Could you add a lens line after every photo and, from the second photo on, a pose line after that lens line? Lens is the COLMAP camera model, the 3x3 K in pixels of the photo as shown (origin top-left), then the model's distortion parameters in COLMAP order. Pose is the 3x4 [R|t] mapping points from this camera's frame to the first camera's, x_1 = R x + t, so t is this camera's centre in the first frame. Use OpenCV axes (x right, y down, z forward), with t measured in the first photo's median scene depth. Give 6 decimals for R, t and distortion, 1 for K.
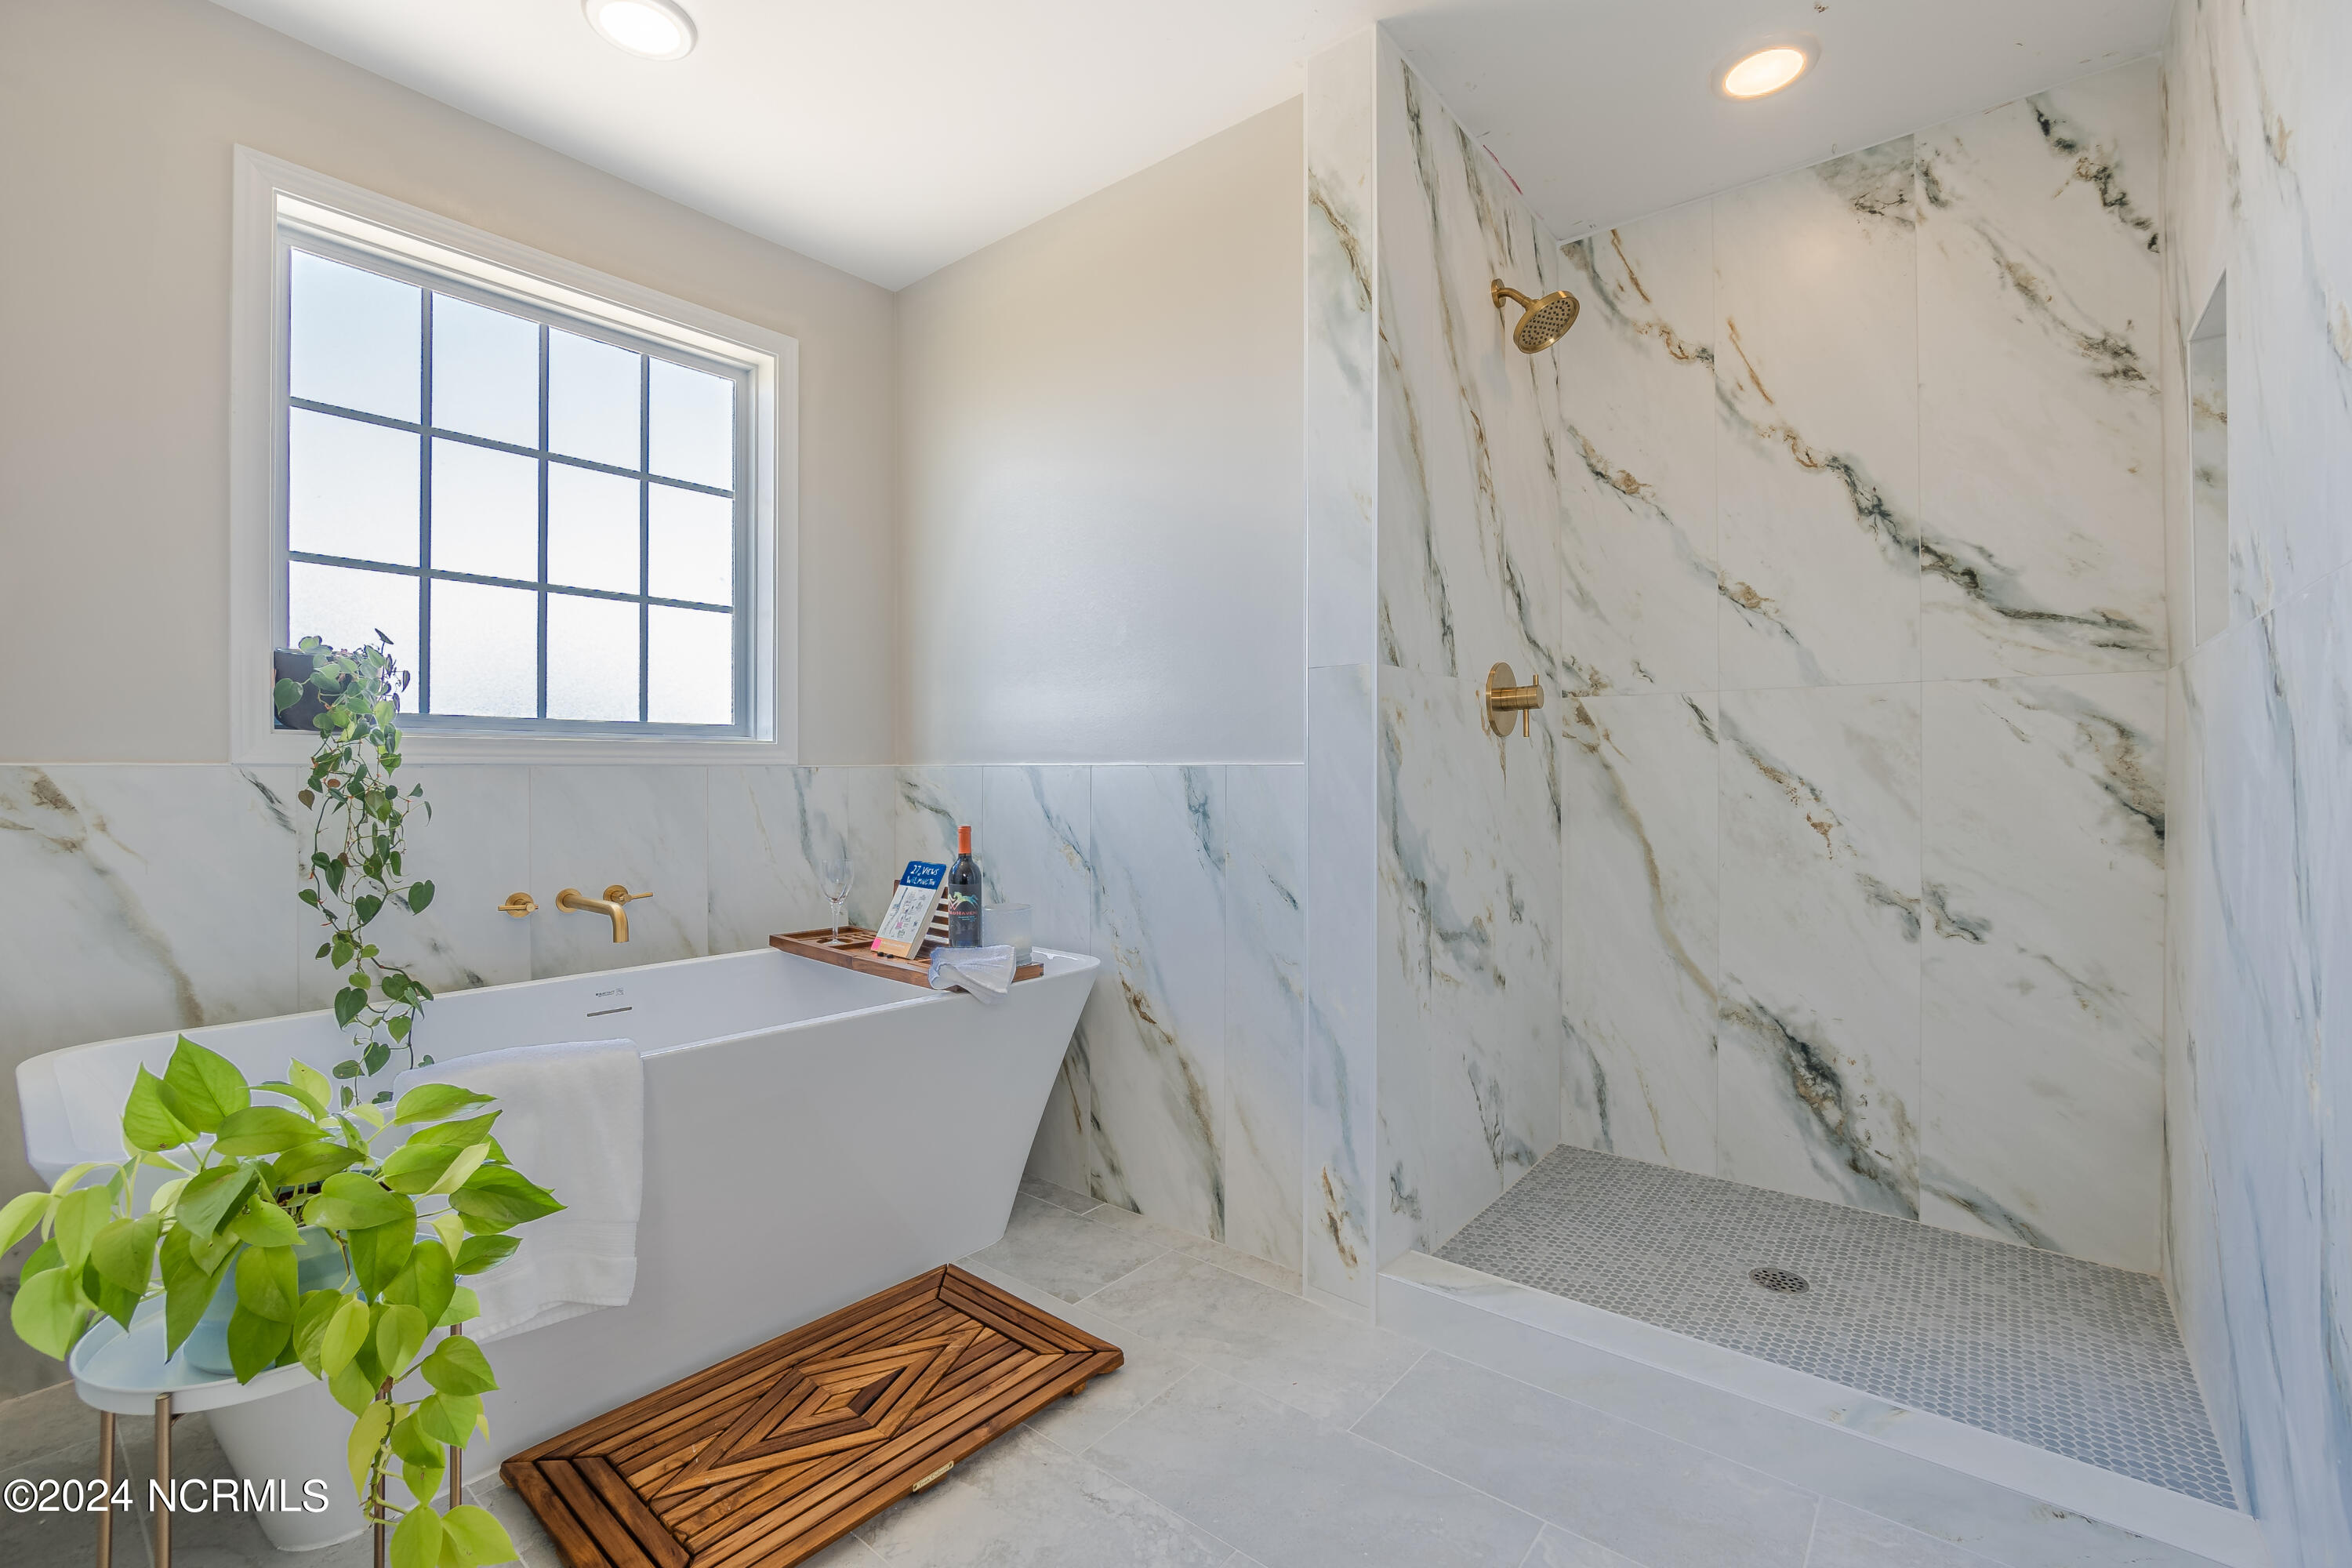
lens RADIAL K [[1023.6, 0, 1161.0], [0, 1023.6, 774.1], [0, 0, 1]] dist [-0.017806, 0.004467]
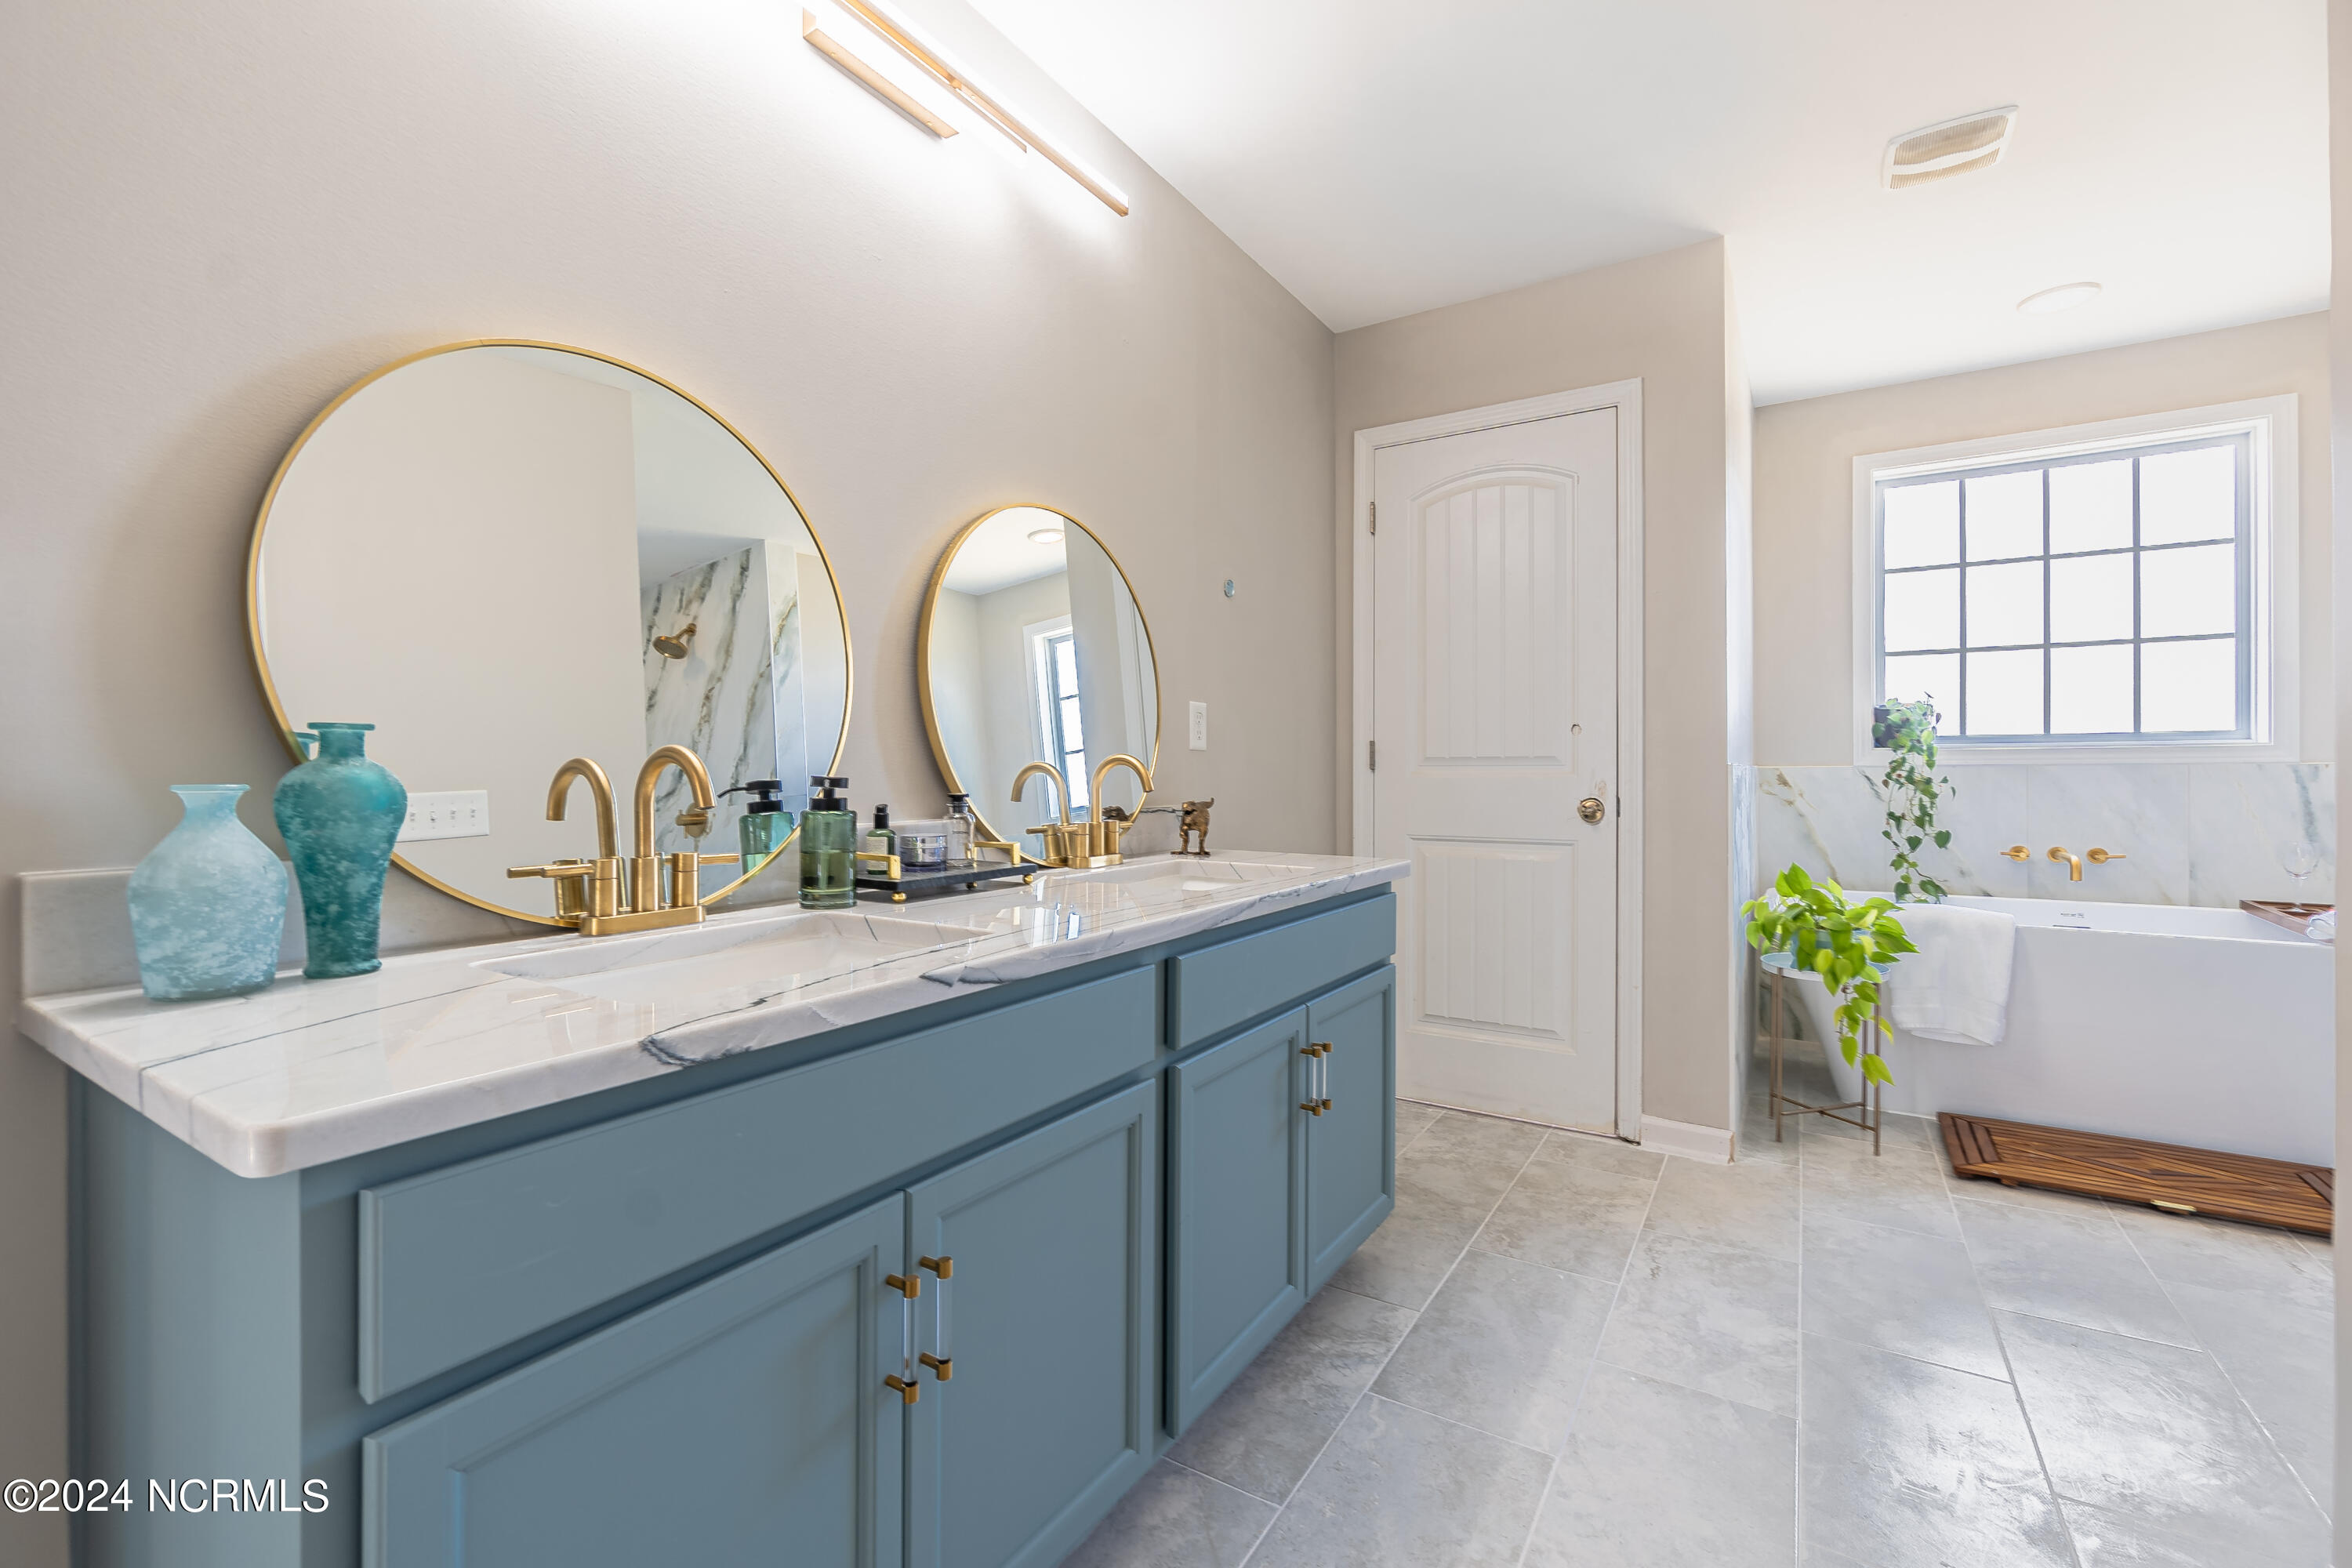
lens RADIAL K [[1023.6, 0, 1161.0], [0, 1023.6, 774.1], [0, 0, 1]] dist [-0.017806, 0.004467]
pose [[0.127861, -0.000378, -0.991792, 0.889877], [0.000522, 1.000000, -0.000314, 0.005838], [0.991792, -0.000478, 0.127861, -0.612364]]
